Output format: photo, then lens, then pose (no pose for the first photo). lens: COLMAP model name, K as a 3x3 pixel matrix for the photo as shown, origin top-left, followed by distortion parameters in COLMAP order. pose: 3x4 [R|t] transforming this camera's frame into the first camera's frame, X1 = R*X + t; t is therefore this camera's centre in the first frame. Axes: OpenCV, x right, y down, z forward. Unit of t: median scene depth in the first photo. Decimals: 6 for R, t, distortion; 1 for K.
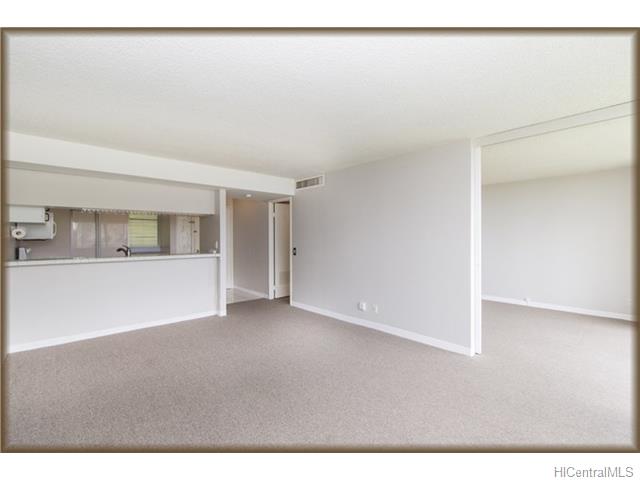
lens RADIAL K [[297.6, 0, 322.7], [0, 297.6, 235.8], [0, 0, 1]] dist [0.003273, 0.000367]
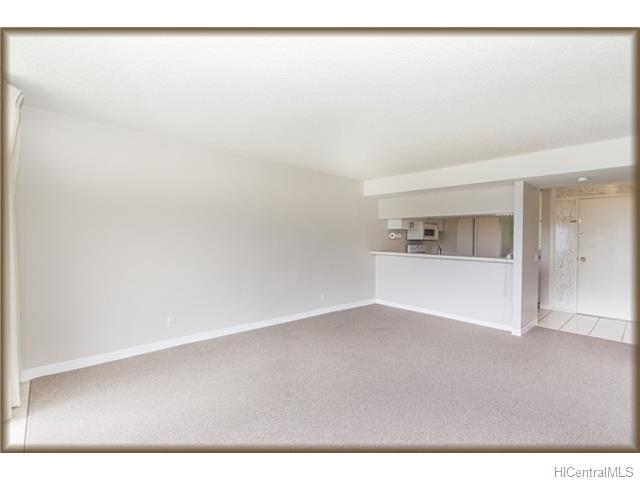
lens RADIAL K [[297.6, 0, 322.7], [0, 297.6, 235.8], [0, 0, 1]] dist [0.003273, 0.000367]
pose [[-0.003905, -0.002577, -0.999989, 0.493006], [-0.001555, 0.999995, -0.002571, -0.003472], [0.999991, 0.001545, -0.003909, 0.468231]]
